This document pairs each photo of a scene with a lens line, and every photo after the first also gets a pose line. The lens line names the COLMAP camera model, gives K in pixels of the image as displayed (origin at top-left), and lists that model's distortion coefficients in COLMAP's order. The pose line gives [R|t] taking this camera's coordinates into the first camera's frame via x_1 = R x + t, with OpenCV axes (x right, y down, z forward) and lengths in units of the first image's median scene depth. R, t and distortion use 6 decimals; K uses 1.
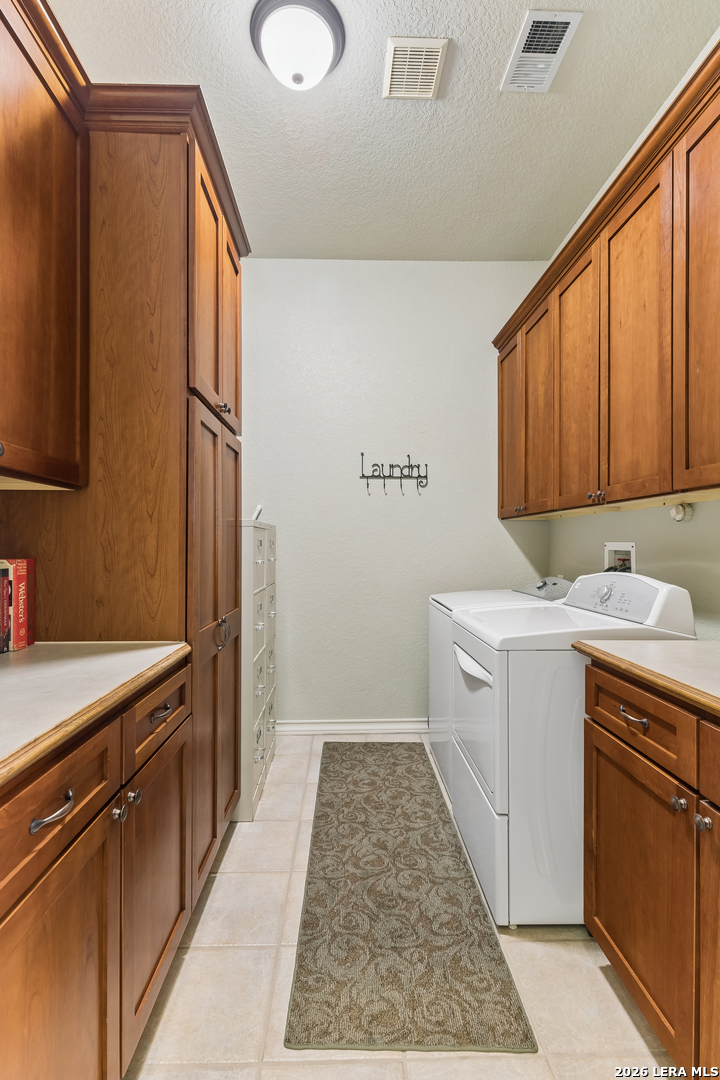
lens RADIAL K [[491.7, 0, 355.8], [0, 491.7, 542.6], [0, 0, 1]] dist [0.000042, 0.001589]
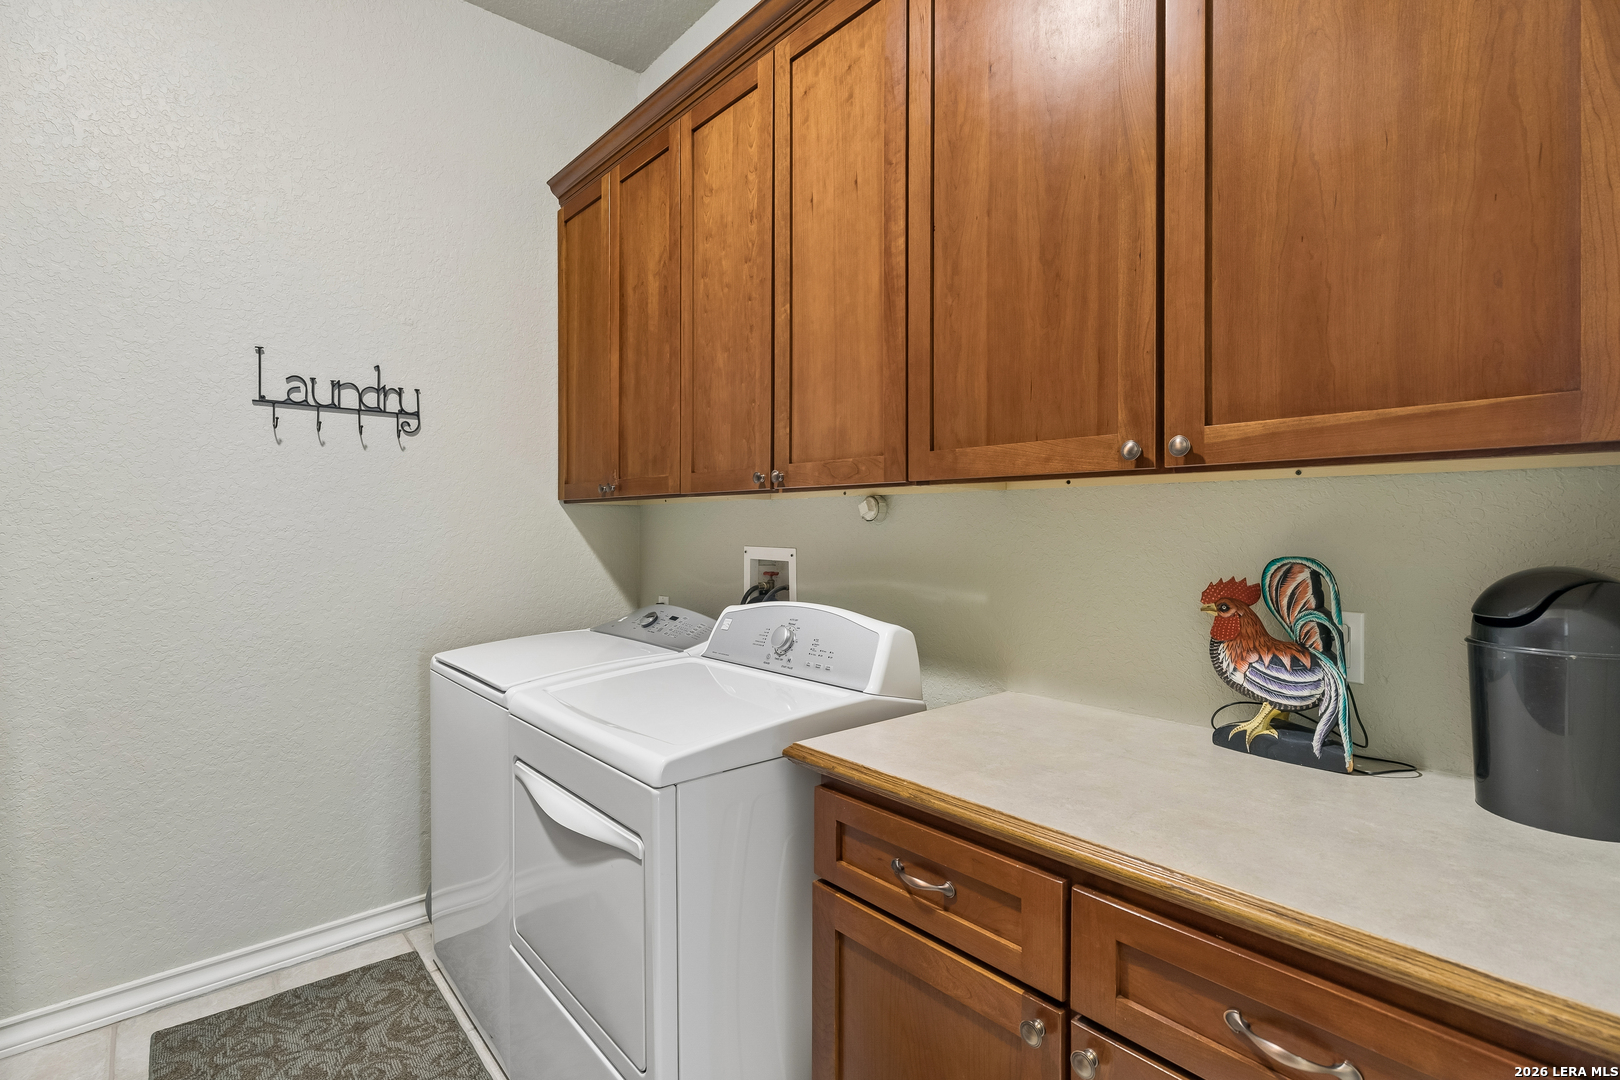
lens RADIAL K [[759.1, 0, 812.6], [0, 759.1, 530.7], [0, 0, 1]] dist [-0.001993, 0.000249]
pose [[0.771392, -0.003413, 0.636351, -0.055450], [-0.002665, 0.999960, 0.008593, -0.034123], [-0.636354, -0.008324, 0.771352, 0.218134]]
